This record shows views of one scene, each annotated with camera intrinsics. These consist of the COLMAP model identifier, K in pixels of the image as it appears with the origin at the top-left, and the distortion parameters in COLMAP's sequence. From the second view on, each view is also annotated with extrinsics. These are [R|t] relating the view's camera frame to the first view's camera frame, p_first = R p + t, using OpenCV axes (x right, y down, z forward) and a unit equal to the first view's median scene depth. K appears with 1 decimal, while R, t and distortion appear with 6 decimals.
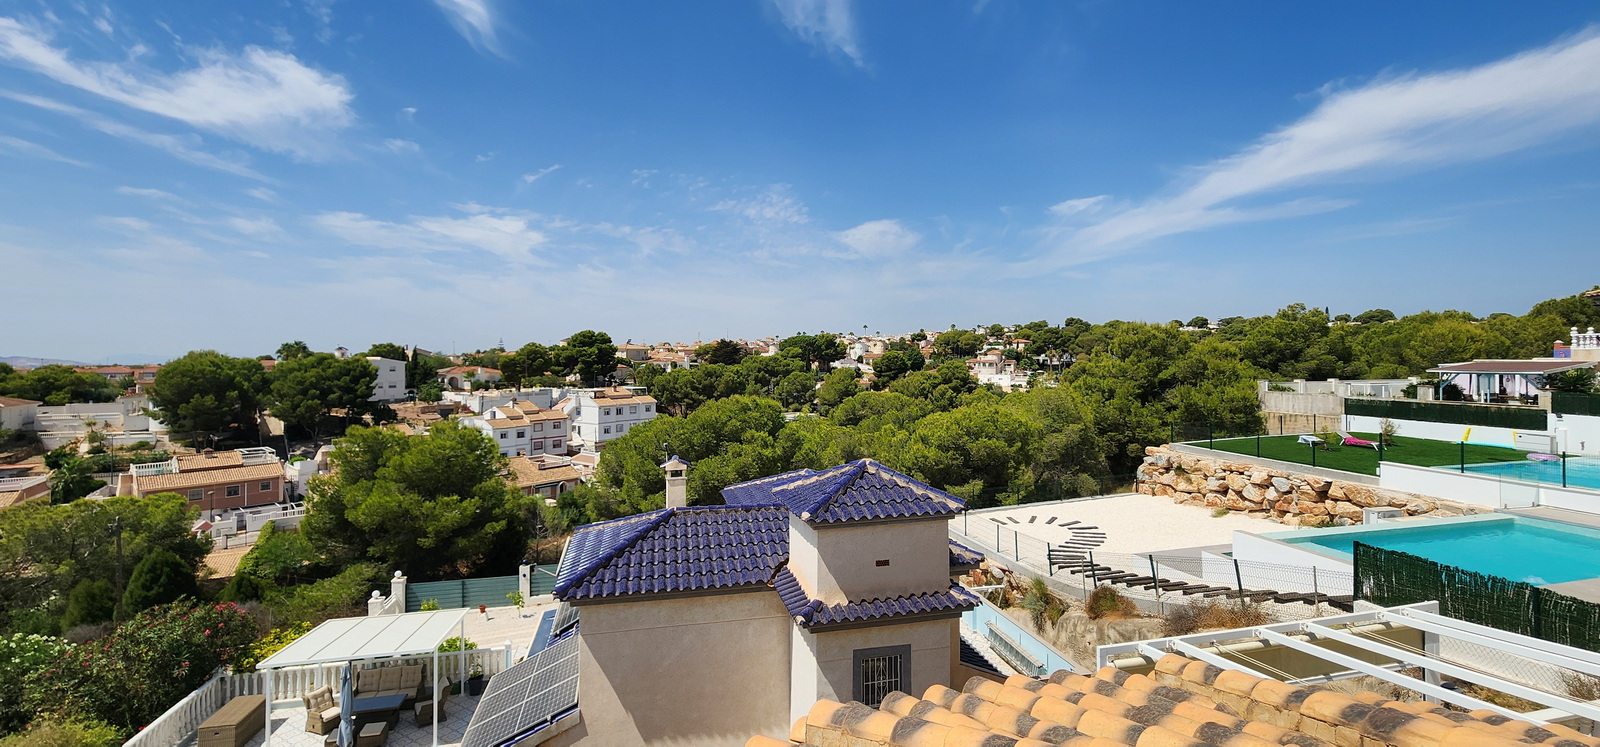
lens RADIAL K [[656.7, 0, 796.8], [0, 656.7, 351.3], [0, 0, 1]] dist [-0.002367, 0.001857]
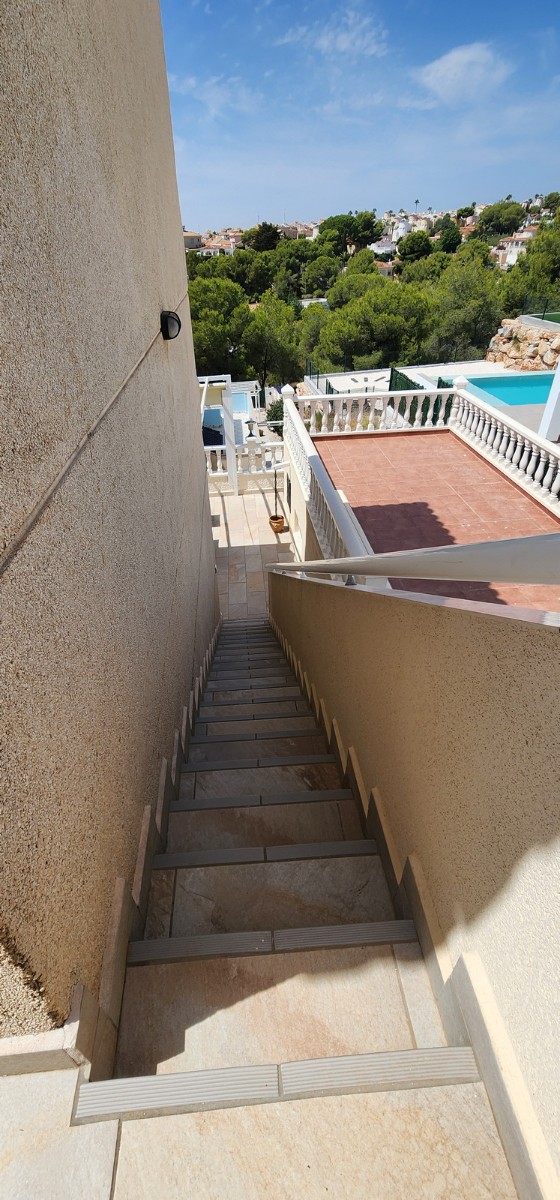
lens RADIAL K [[492.5, 0, 281.0], [0, 492.5, 604.6], [0, 0, 1]] dist [-0.002367, 0.001857]
pose [[0.988549, 0.067510, -0.134953, 0.357910], [0.026915, 0.801110, 0.597912, 0.012533], [0.148477, -0.594698, 0.790120, -0.150837]]
